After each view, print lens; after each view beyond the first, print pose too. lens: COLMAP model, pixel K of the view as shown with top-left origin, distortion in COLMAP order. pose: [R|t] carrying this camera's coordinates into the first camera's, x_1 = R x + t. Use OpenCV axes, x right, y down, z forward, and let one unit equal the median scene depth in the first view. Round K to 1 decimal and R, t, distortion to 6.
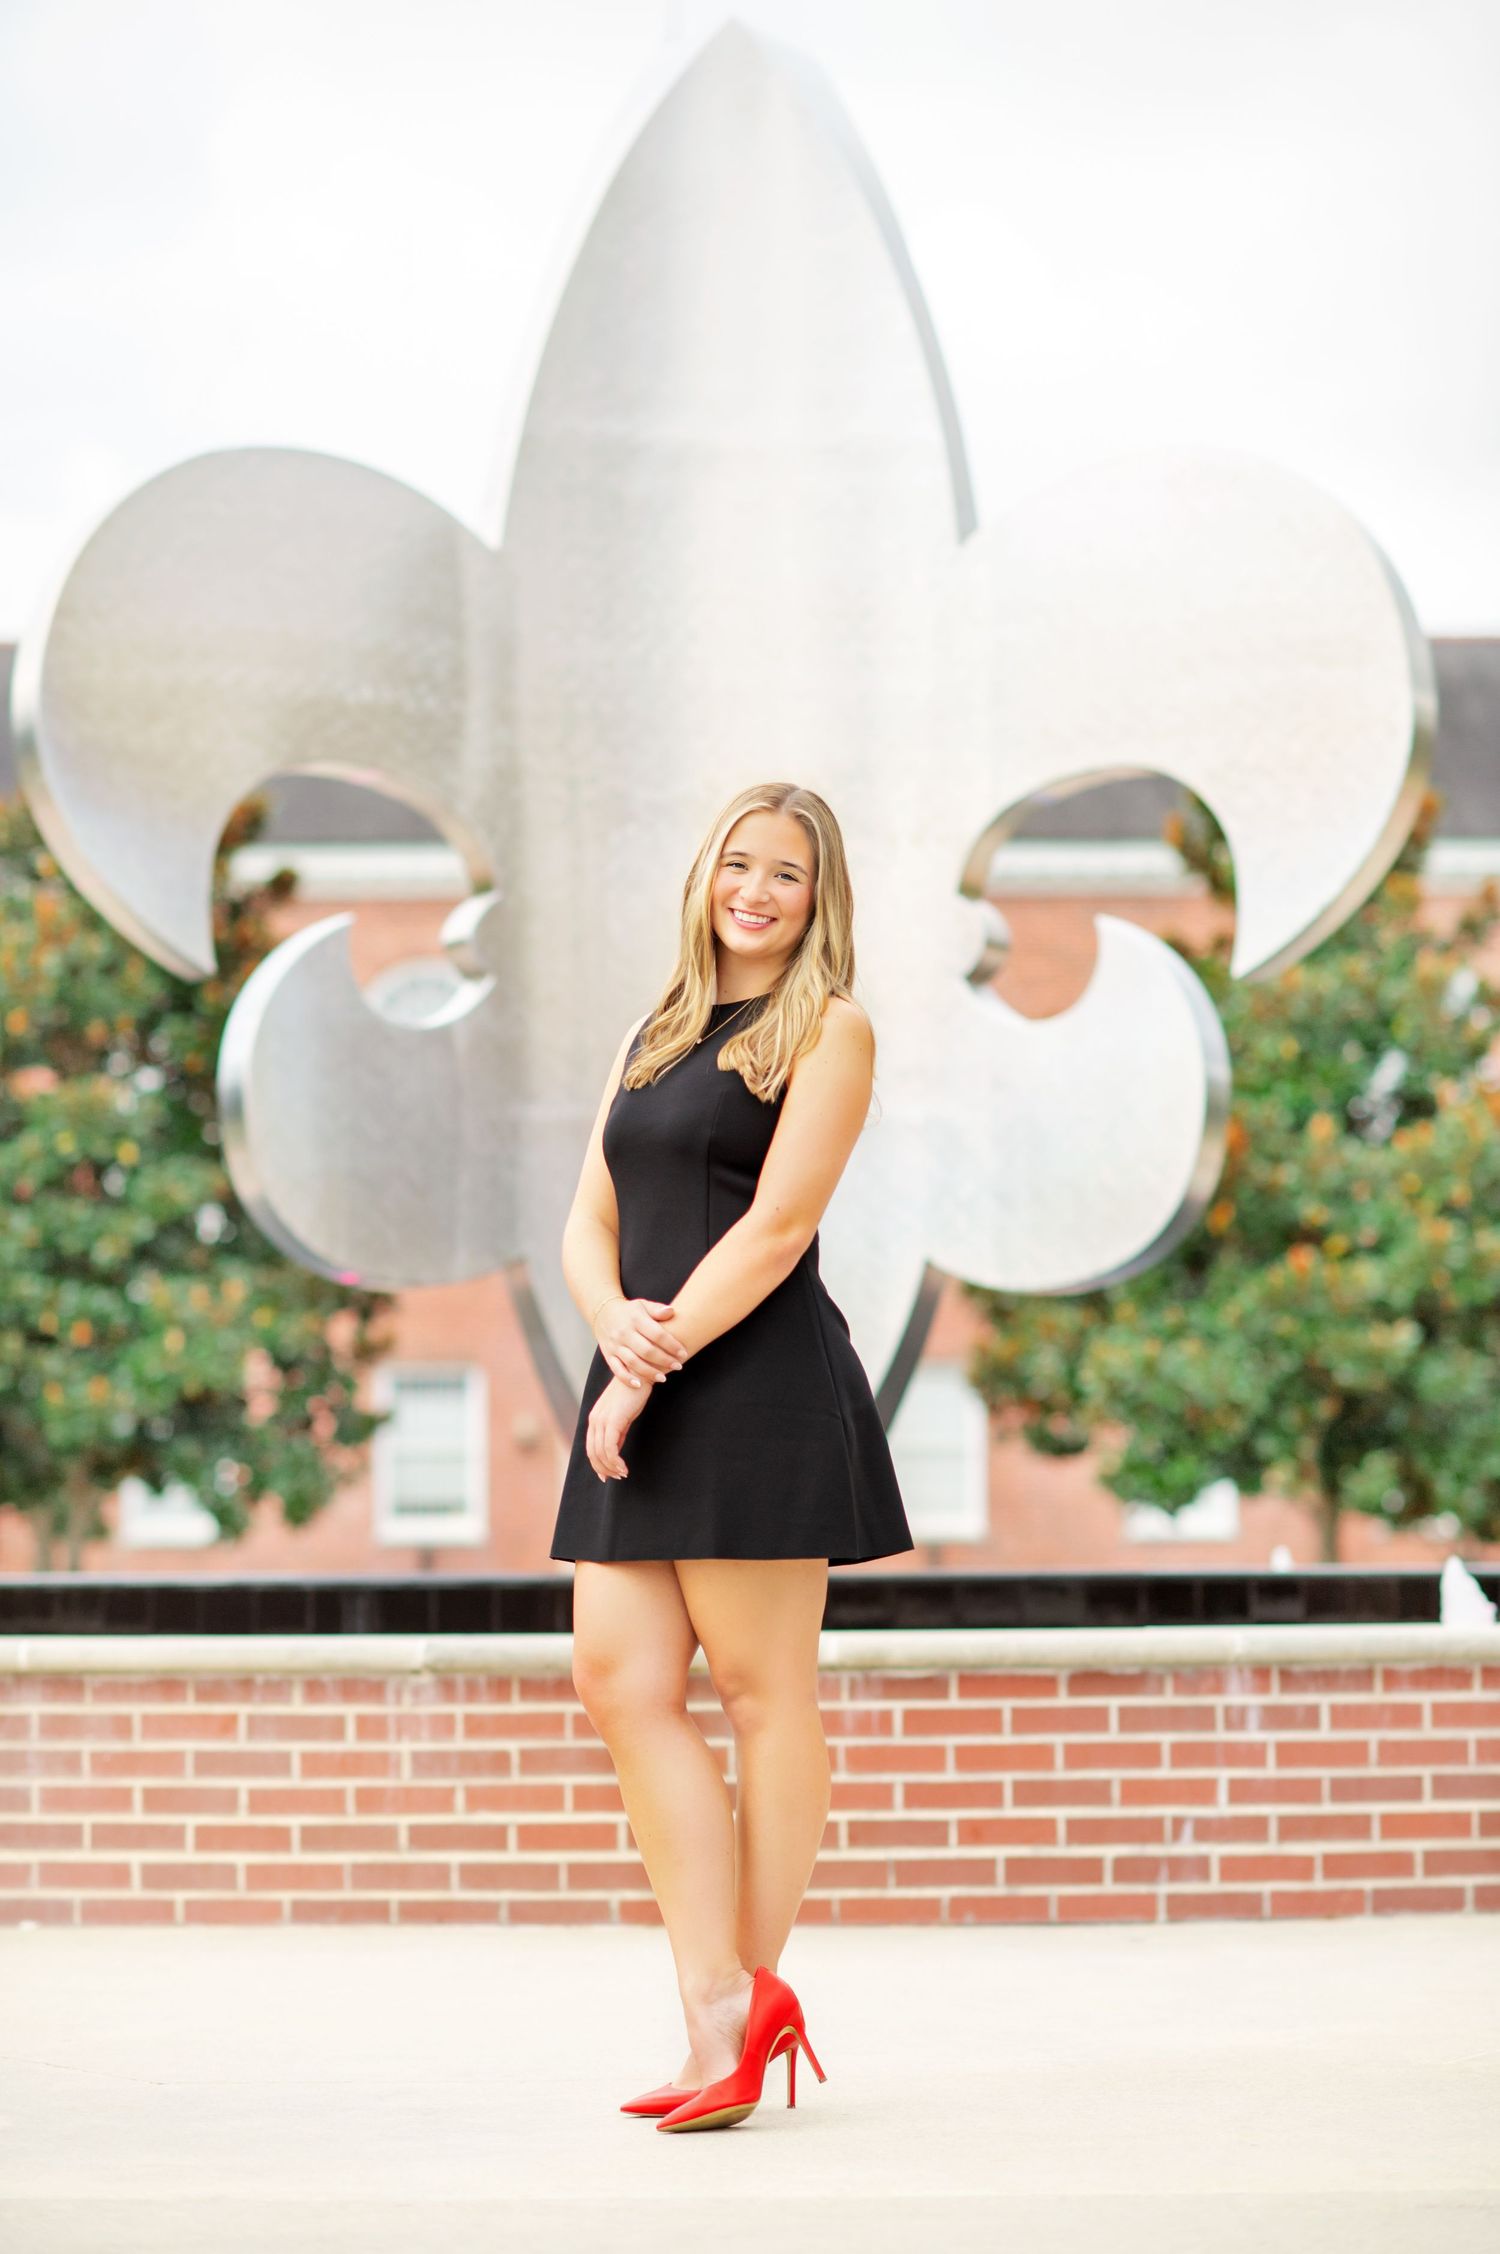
lens RADIAL K [[5572.7, 0, 751.2], [0, 5572.7, 1126.6], [0, 0, 1]] dist [-0.068315, -0.394819]
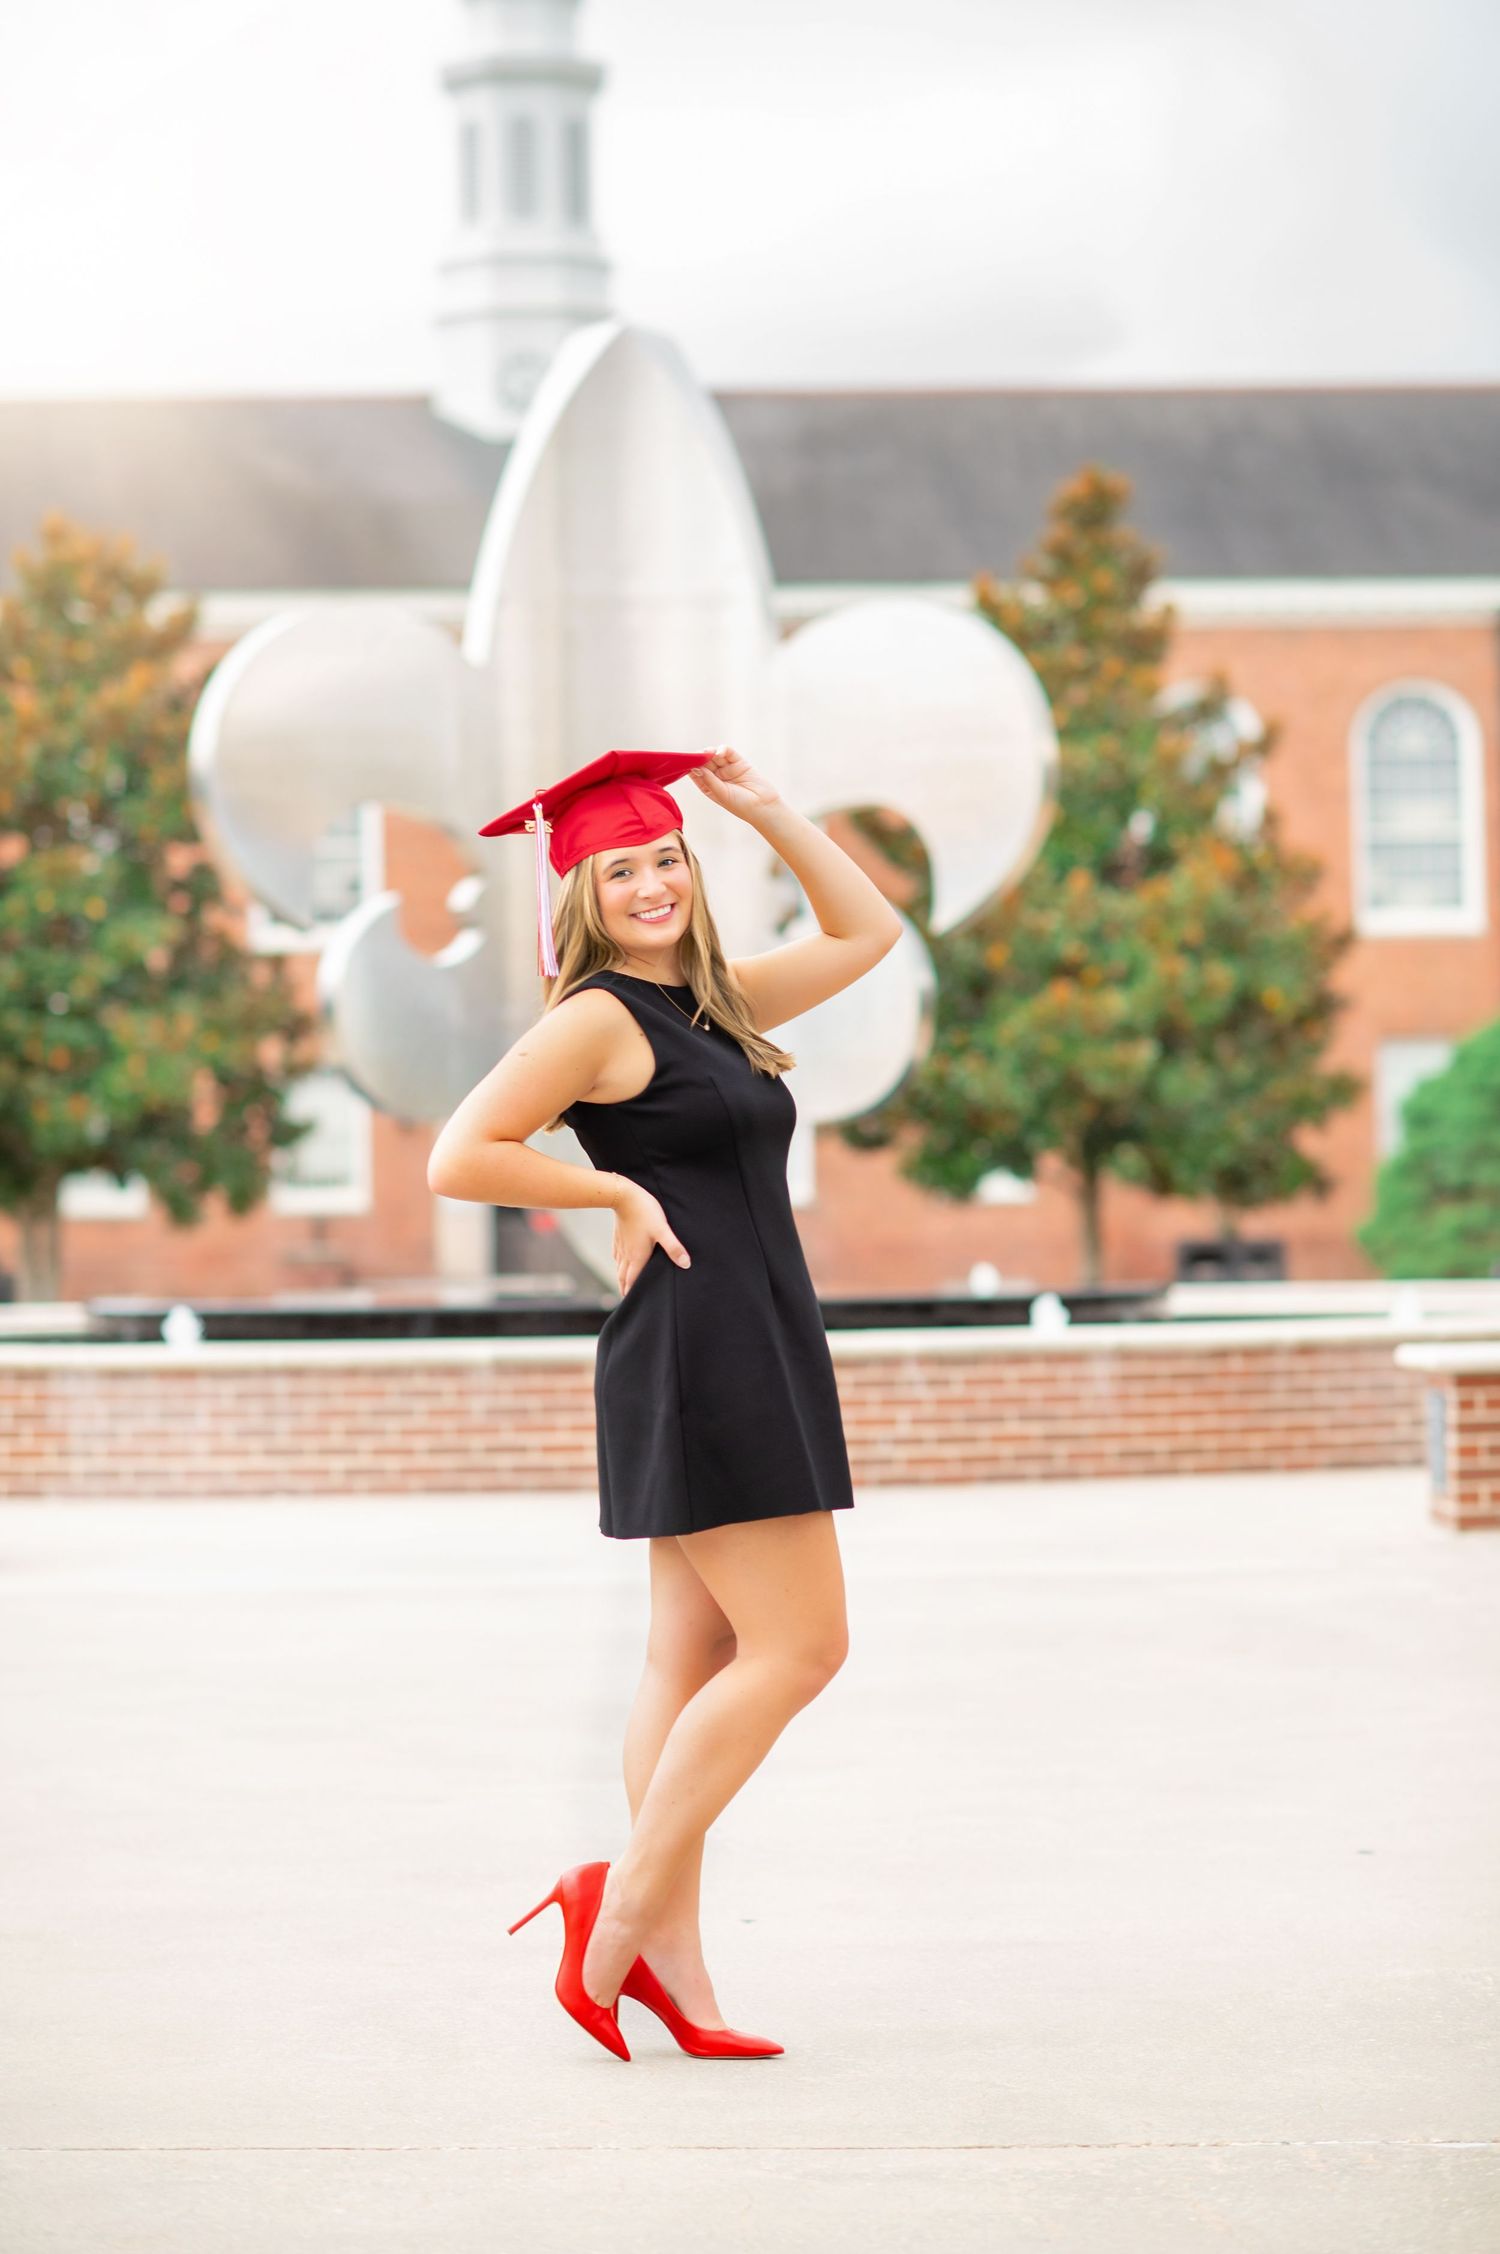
lens RADIAL K [[5479.9, 0, 758.0], [0, 5479.9, 1180.9], [0, 0, 1]] dist [-0.041223, 0.322035]
pose [[0.999488, -0.010103, 0.030348, -0.021809], [0.007844, 0.997252, 0.073664, -0.101985], [-0.031009, -0.073389, 0.996821, -0.867993]]
